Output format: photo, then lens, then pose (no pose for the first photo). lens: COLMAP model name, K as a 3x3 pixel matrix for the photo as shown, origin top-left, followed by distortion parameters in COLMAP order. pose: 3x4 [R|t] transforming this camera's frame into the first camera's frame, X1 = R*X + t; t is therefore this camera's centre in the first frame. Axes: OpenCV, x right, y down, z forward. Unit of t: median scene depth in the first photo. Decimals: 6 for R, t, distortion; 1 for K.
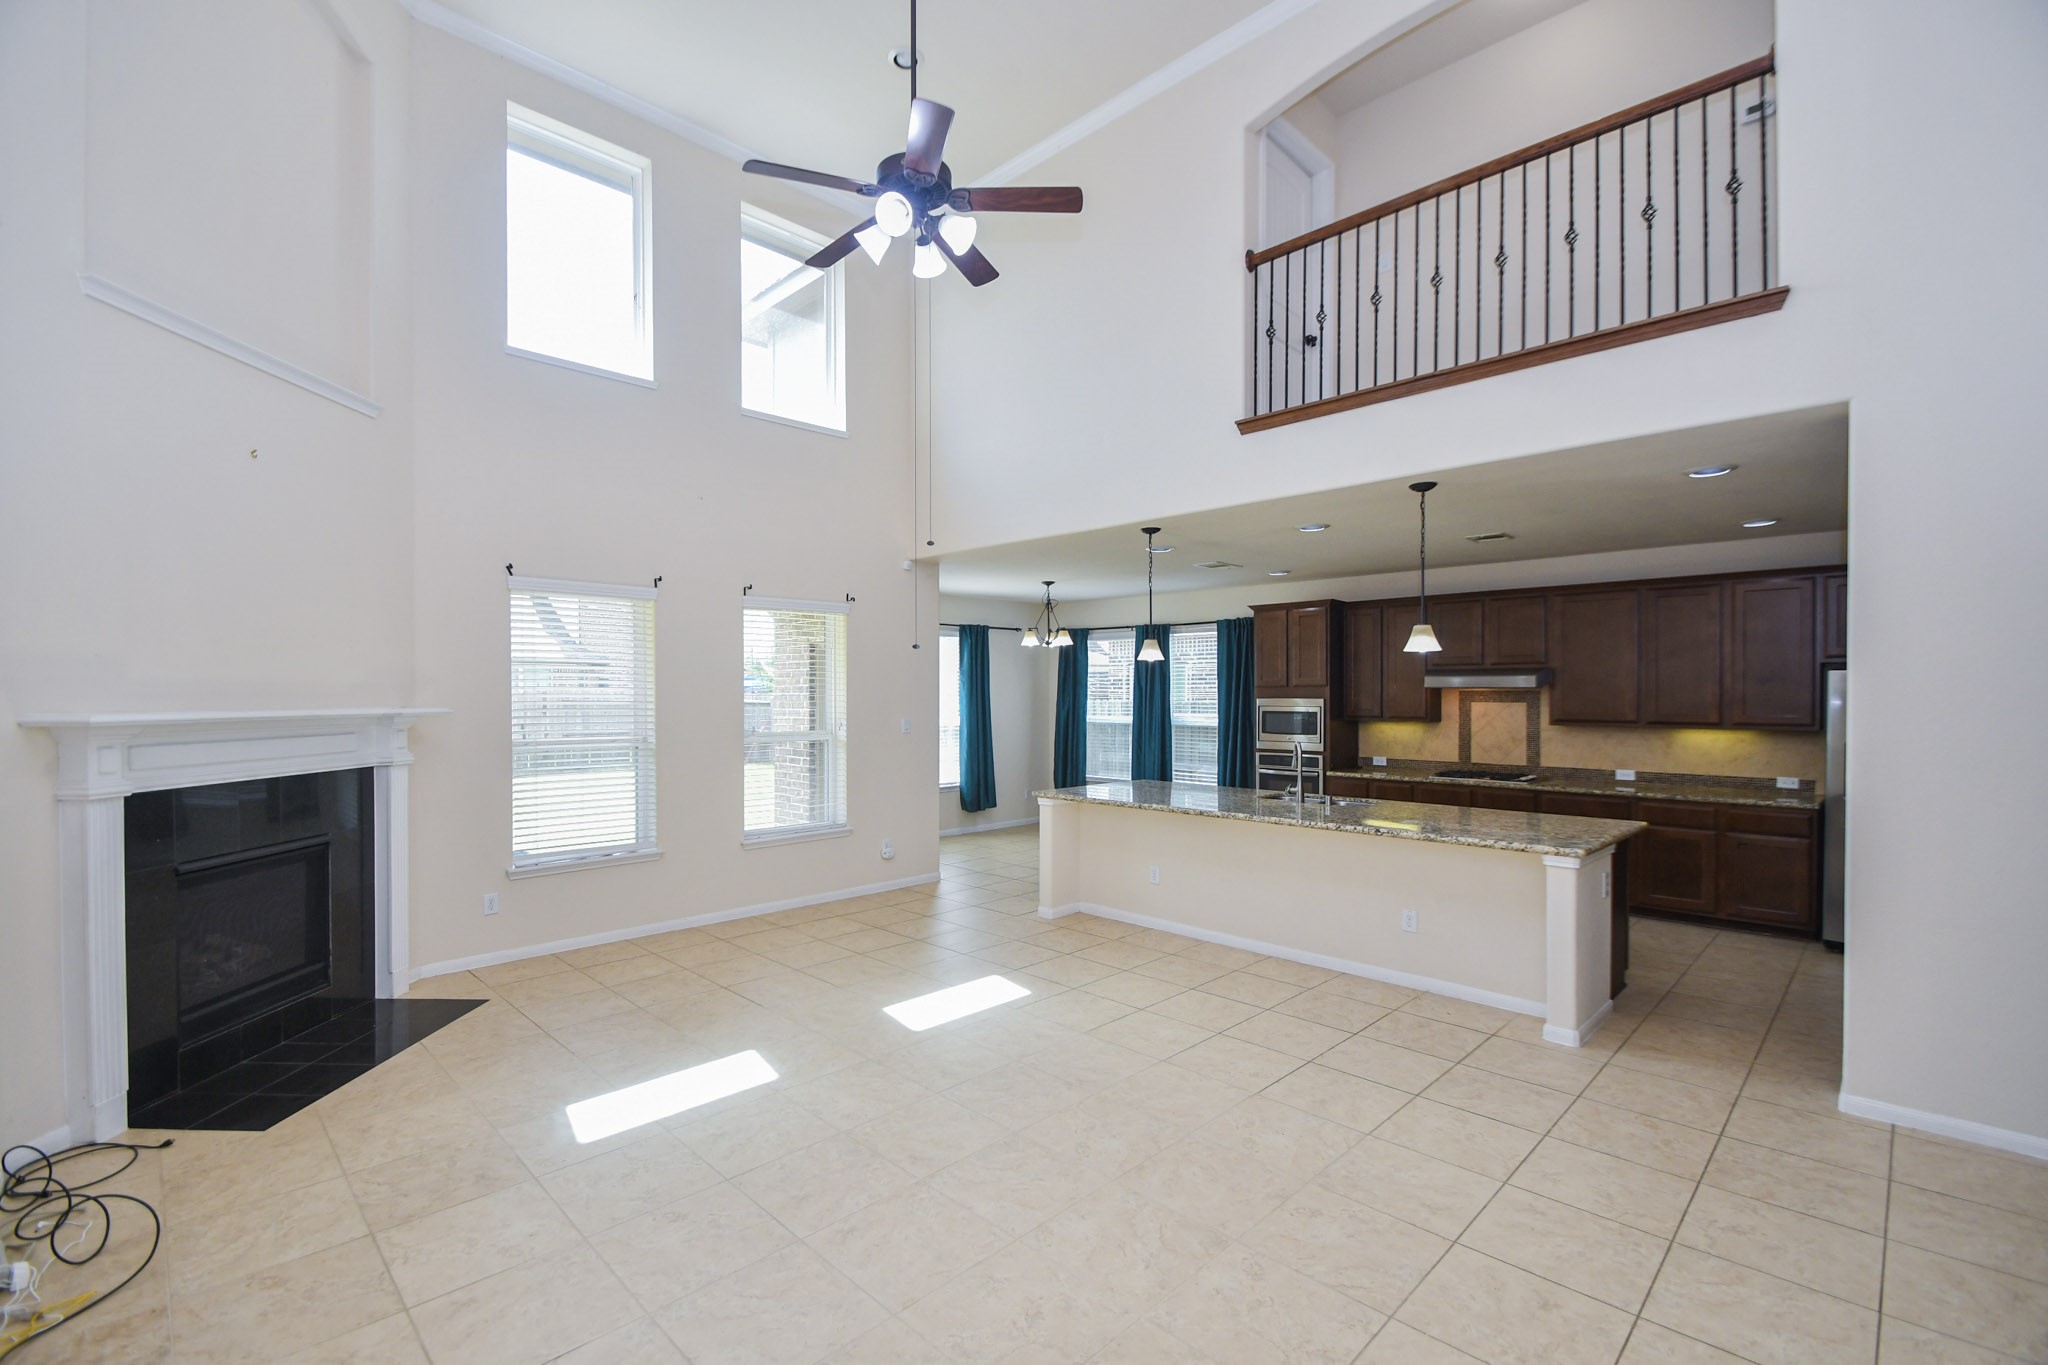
lens RADIAL K [[896.8, 0, 1005.0], [0, 896.8, 698.9], [0, 0, 1]] dist [0.018035, -0.017895]
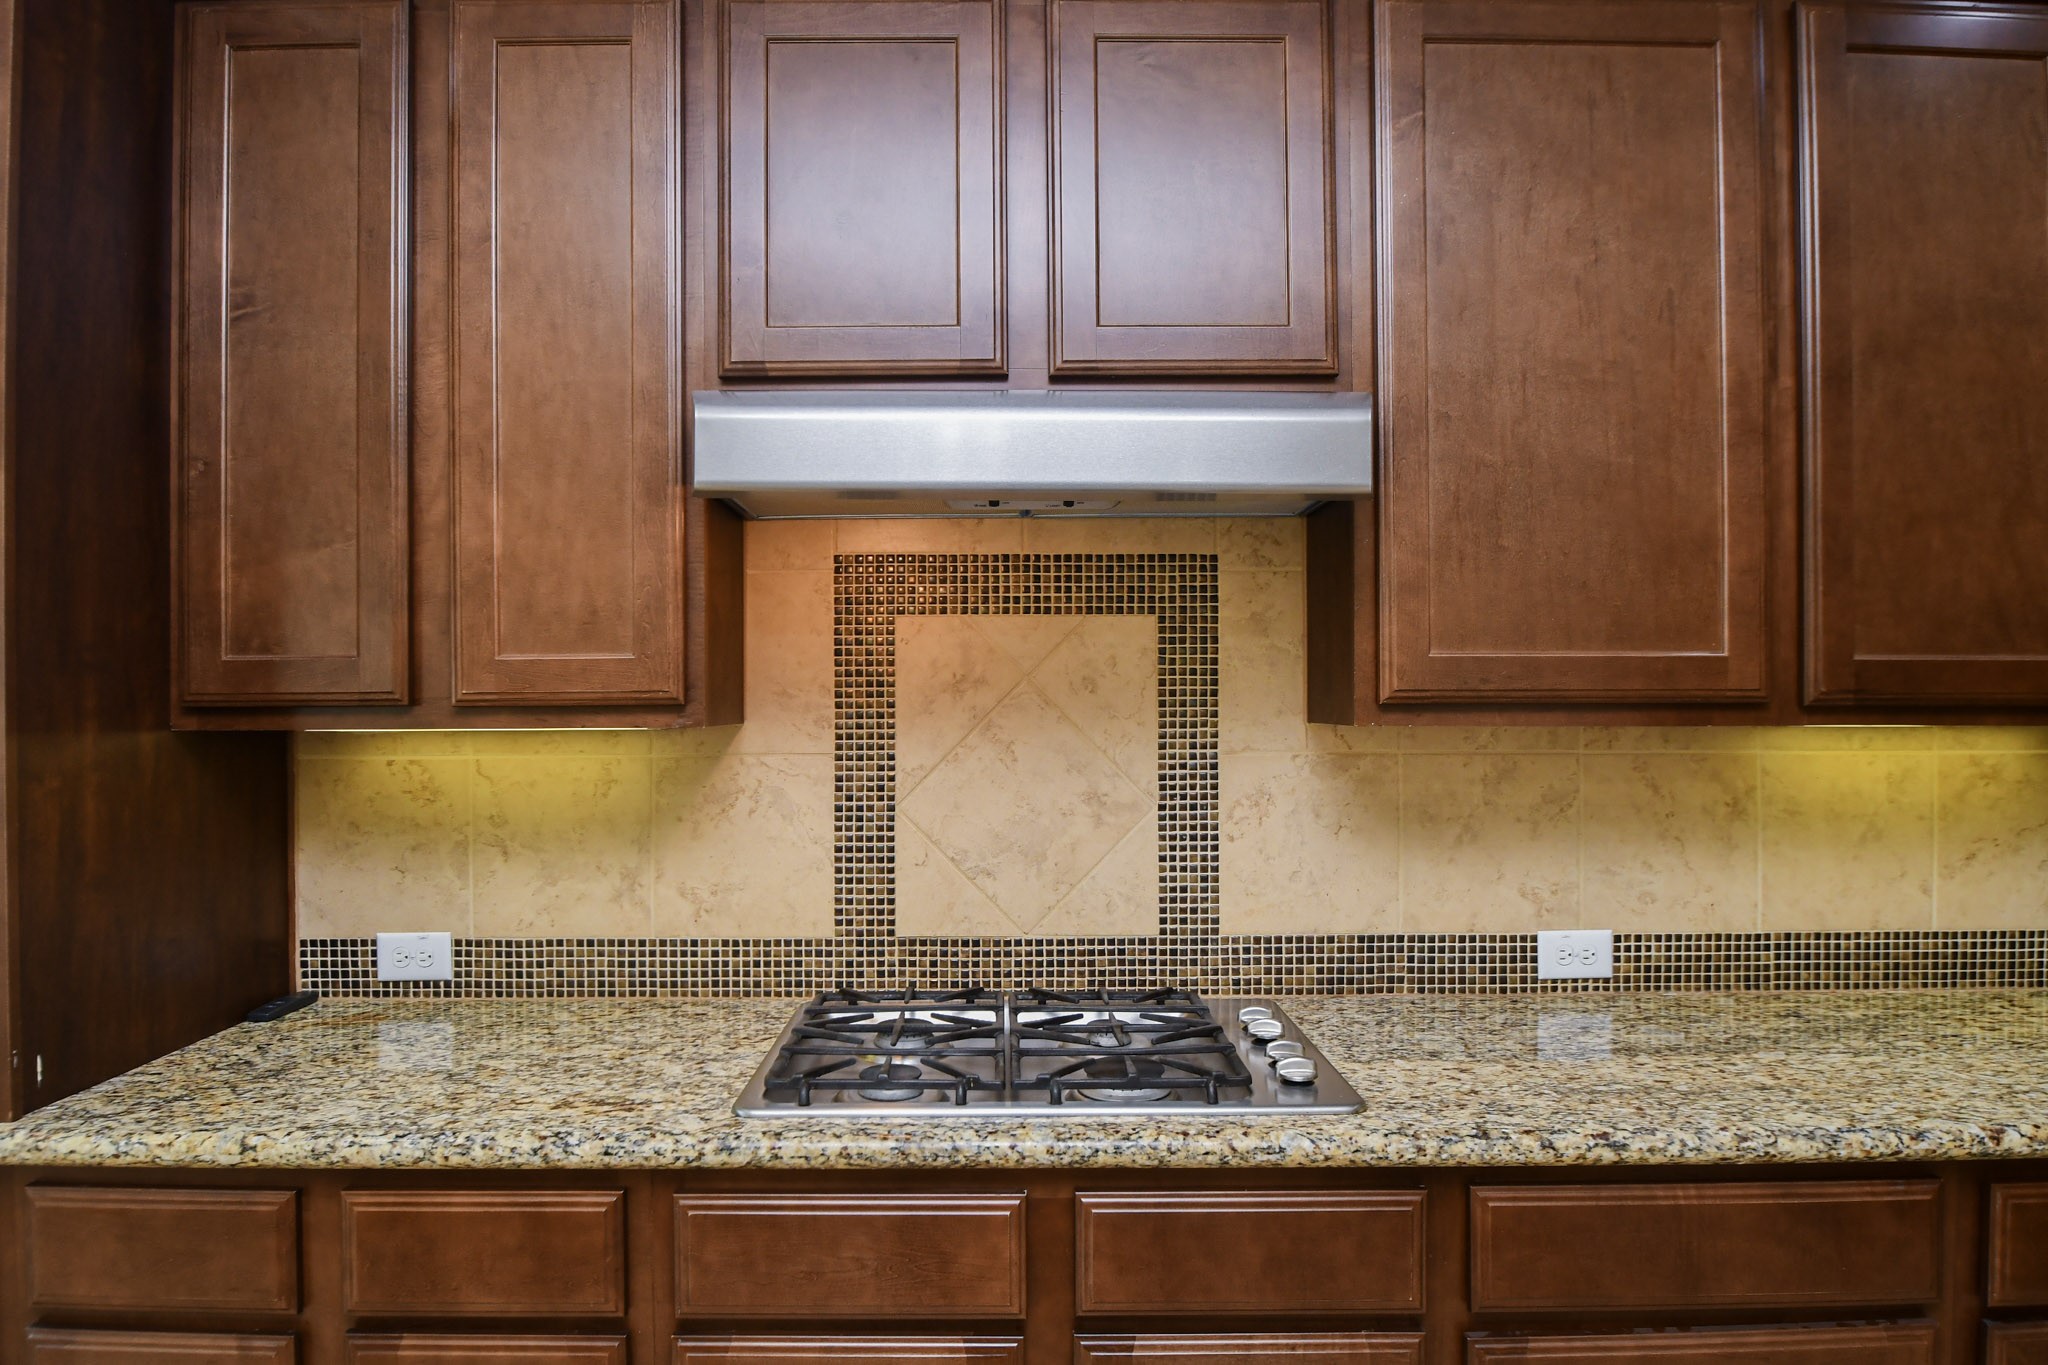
lens RADIAL K [[1238.3, 0, 997.4], [0, 1238.3, 697.4], [0, 0, 1]] dist [-0.029277, 0.000864]
pose [[0.702513, -0.004418, 0.711658, 0.335811], [0.008824, 0.999958, -0.002504, 0.020894], [-0.711617, 0.008039, 0.702522, 0.771568]]
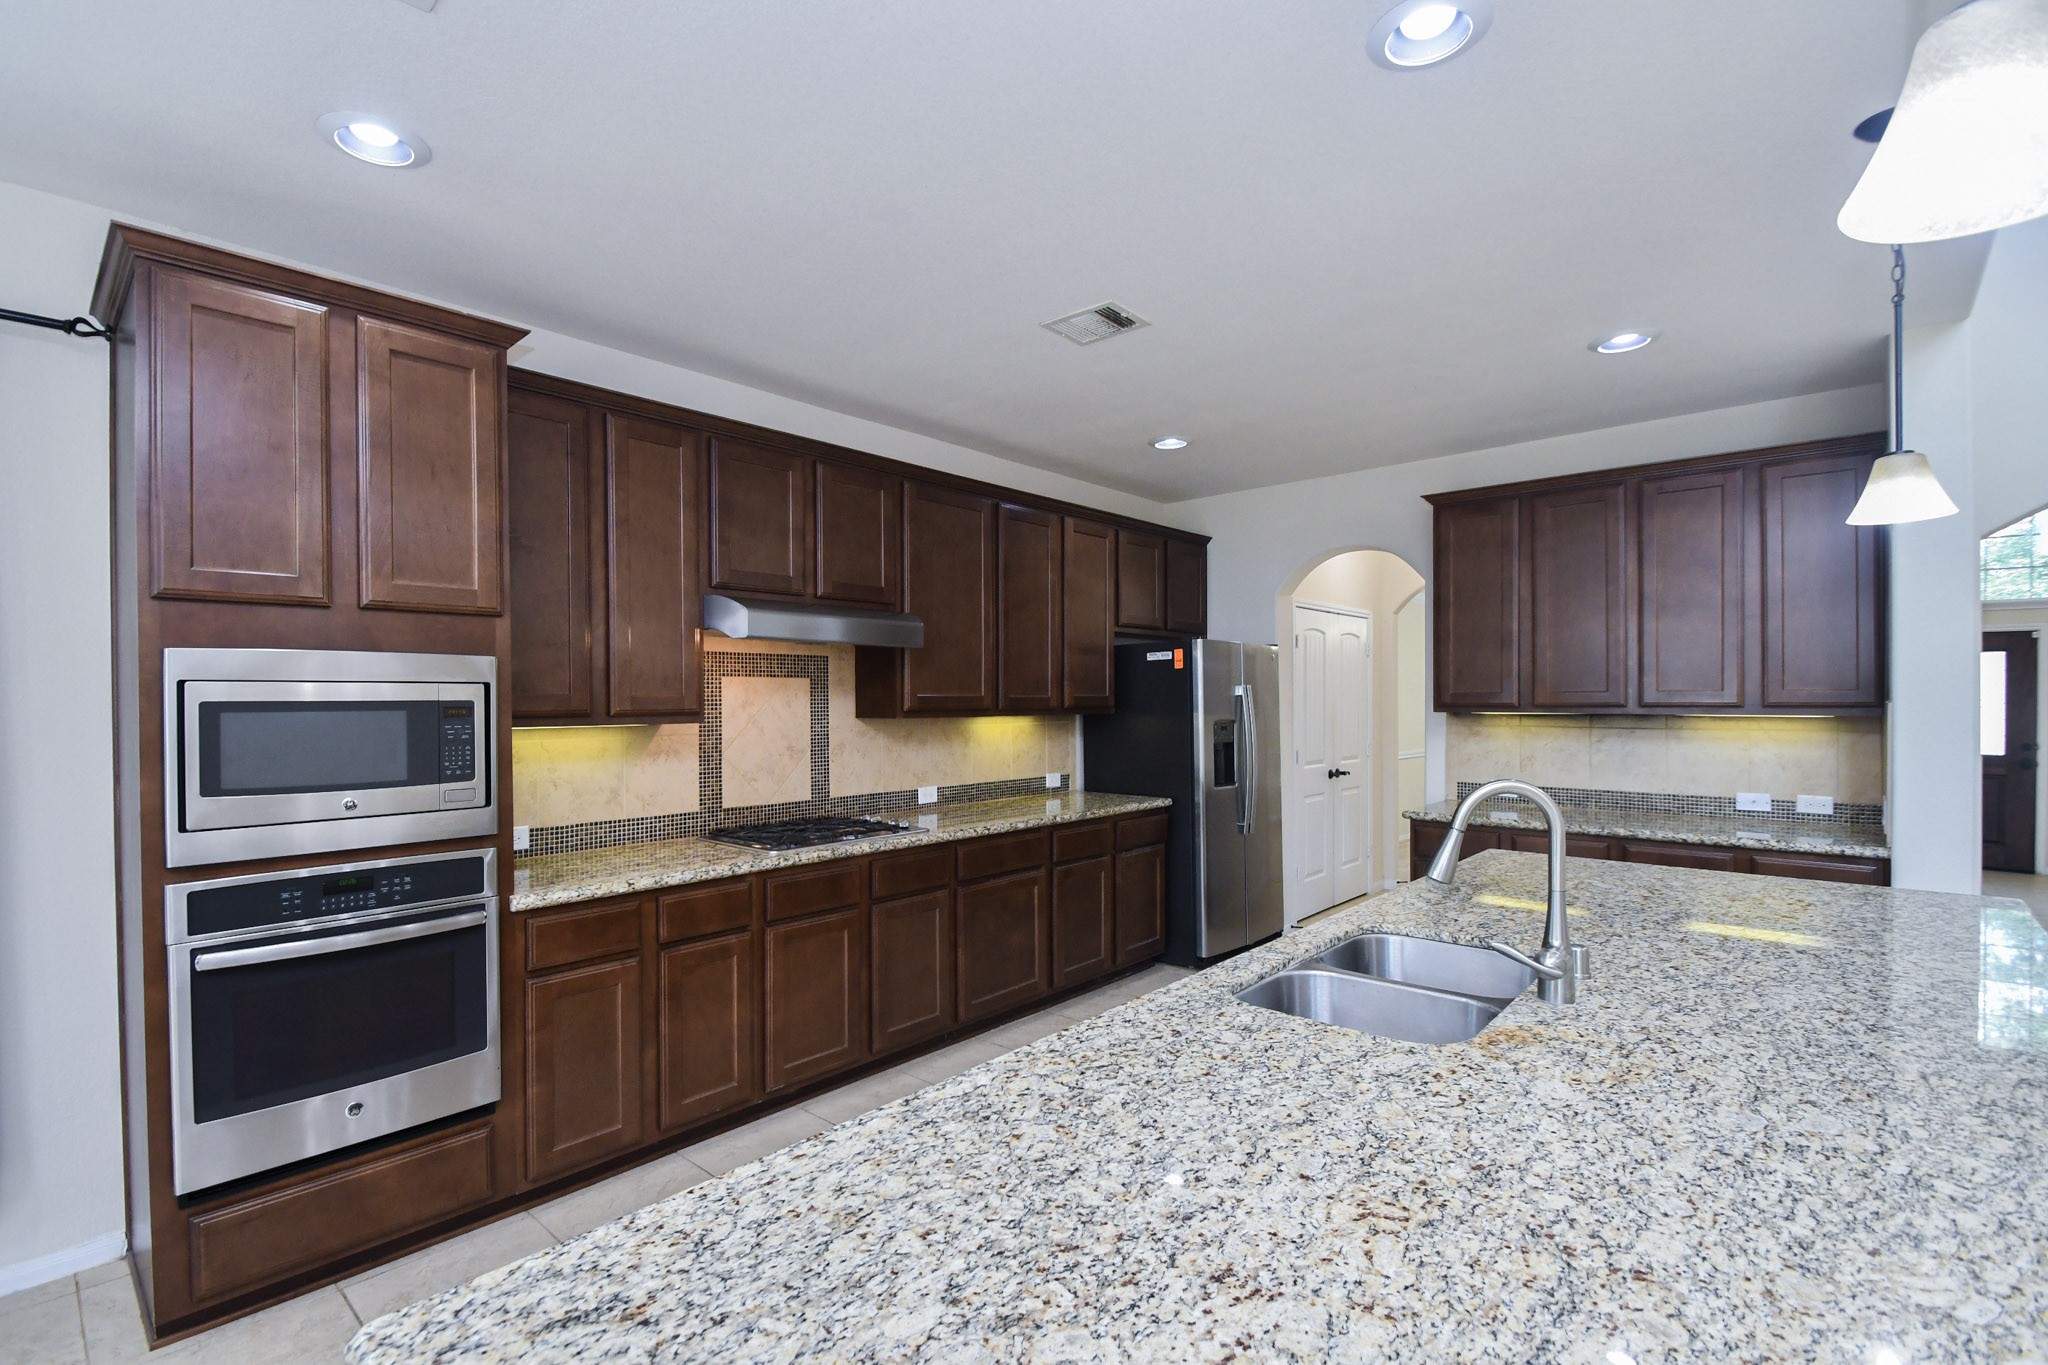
lens RADIAL K [[931.2, 0, 1016.1], [0, 931.2, 707.3], [0, 0, 1]] dist [-0.016192, -0.000217]
pose [[-0.065168, -0.010222, 0.997822, 0.036718], [0.009822, 0.999893, 0.010885, 0.015247], [-0.997826, 0.010510, -0.065061, 0.846444]]
